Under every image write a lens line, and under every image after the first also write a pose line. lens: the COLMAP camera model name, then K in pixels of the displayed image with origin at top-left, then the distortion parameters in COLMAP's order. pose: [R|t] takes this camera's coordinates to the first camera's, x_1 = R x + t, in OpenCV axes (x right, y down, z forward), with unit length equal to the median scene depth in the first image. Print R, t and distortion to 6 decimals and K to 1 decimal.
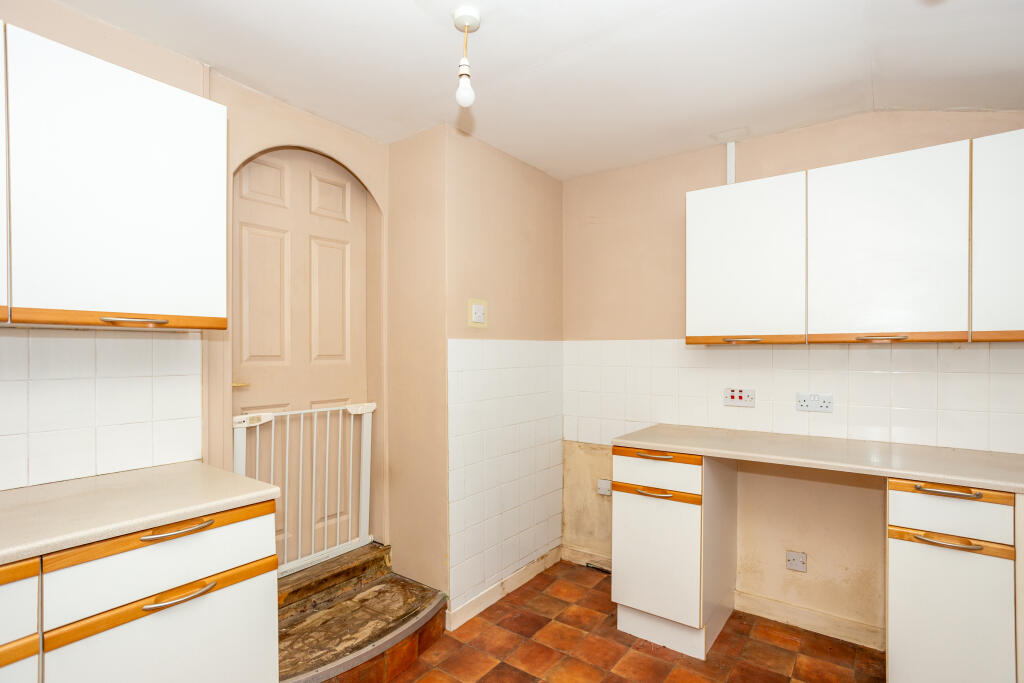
lens RADIAL K [[493.0, 0, 511.6], [0, 493.0, 358.9], [0, 0, 1]] dist [-0.025286, 0.013834]
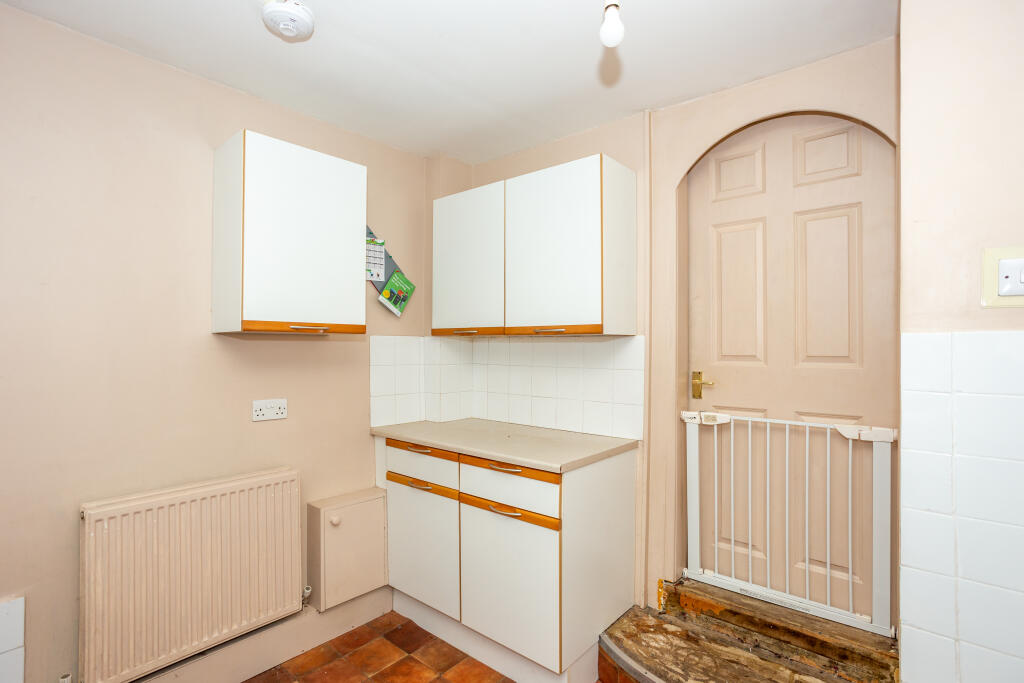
lens RADIAL K [[493.0, 0, 514.8], [0, 493.0, 350.0], [0, 0, 1]] dist [-0.025286, 0.013834]
pose [[-0.049741, 0.008086, -0.998729, 0.468304], [-0.017538, 0.999806, 0.008968, -0.017966], [0.998608, 0.017962, -0.049589, 0.597253]]
